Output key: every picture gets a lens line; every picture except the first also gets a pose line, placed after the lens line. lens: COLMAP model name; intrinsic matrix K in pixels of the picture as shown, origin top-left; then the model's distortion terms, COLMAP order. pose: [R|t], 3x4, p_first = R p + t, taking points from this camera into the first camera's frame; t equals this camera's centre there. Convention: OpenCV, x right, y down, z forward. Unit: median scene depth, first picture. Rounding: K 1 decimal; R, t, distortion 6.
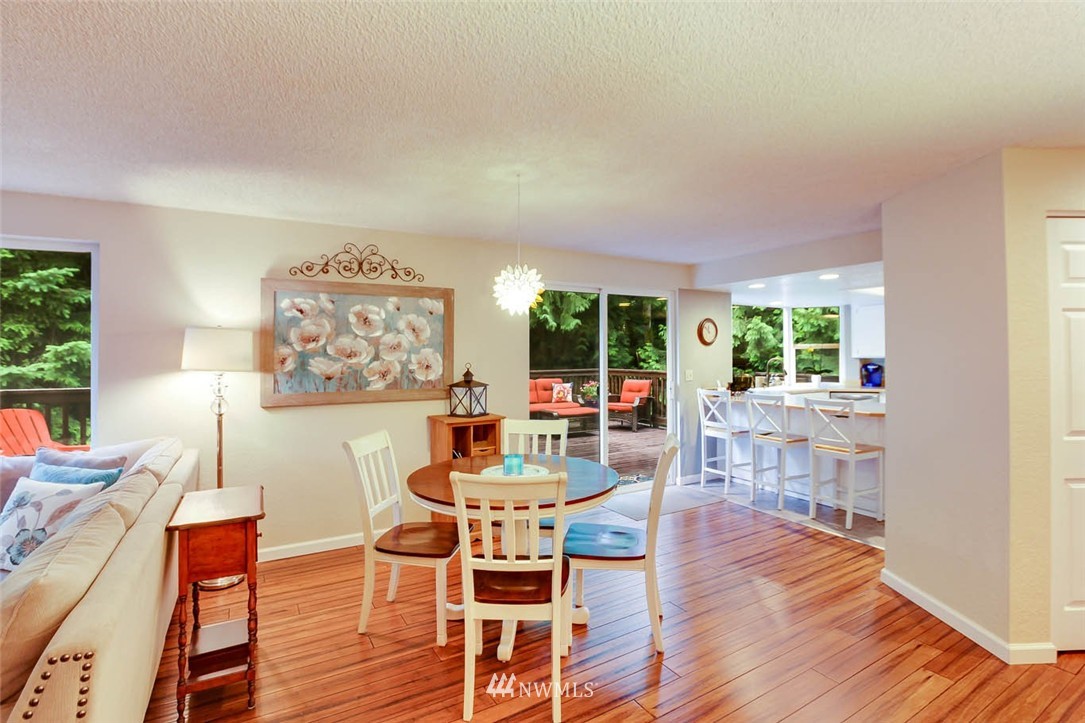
lens RADIAL K [[499.5, 0, 542.5], [0, 499.5, 361.5], [0, 0, 1]] dist [-0.000030, -0.000004]
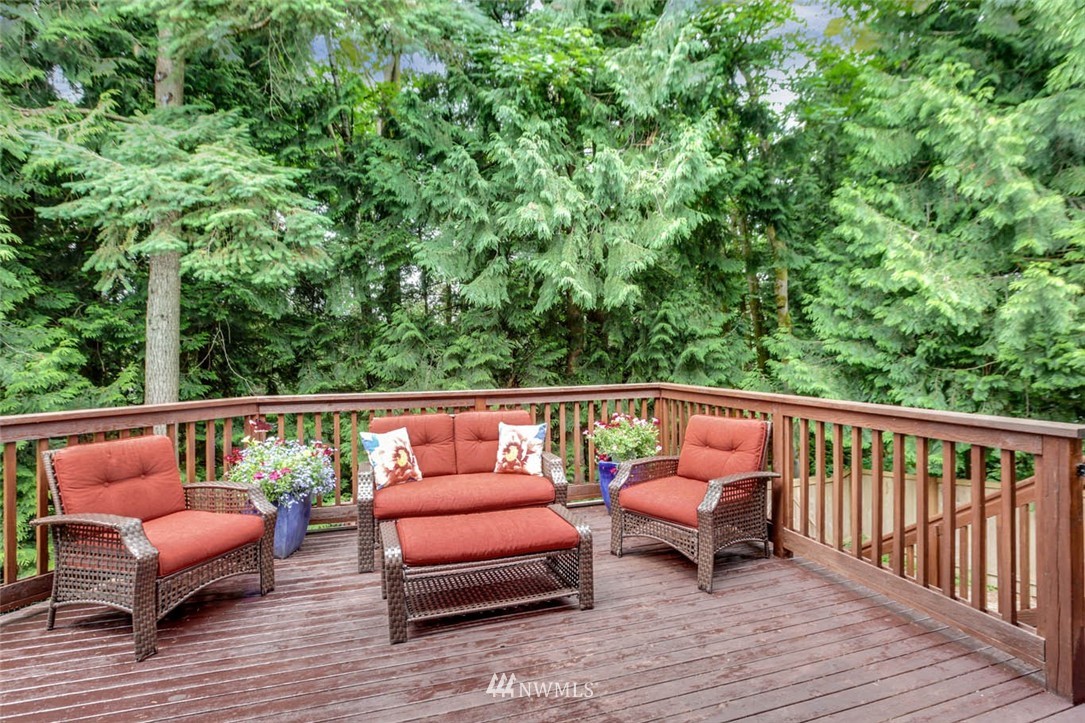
lens RADIAL K [[484.3, 0, 542.5], [0, 484.3, 361.5], [0, 0, 1]] dist [-0.047960, -0.000027]
pose [[0.964473, -0.011241, -0.263942, 0.115711], [0.012935, 0.999905, 0.004678, -0.004823], [0.263865, -0.007926, 0.964527, 0.472567]]
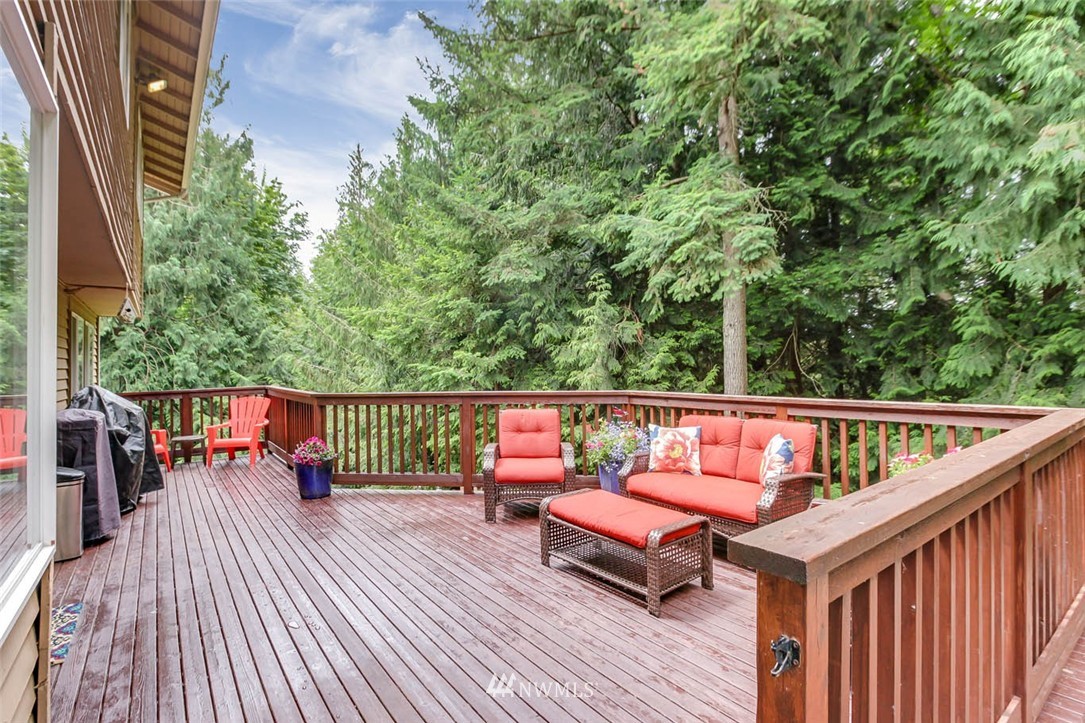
lens RADIAL K [[484.3, 0, 542.5], [0, 484.3, 361.5], [0, 0, 1]] dist [-0.047960, -0.000027]
pose [[0.136637, -0.013327, -0.990532, 0.297571], [0.005373, 0.999905, -0.012712, -0.002782], [0.990607, -0.003586, 0.136695, 0.618251]]
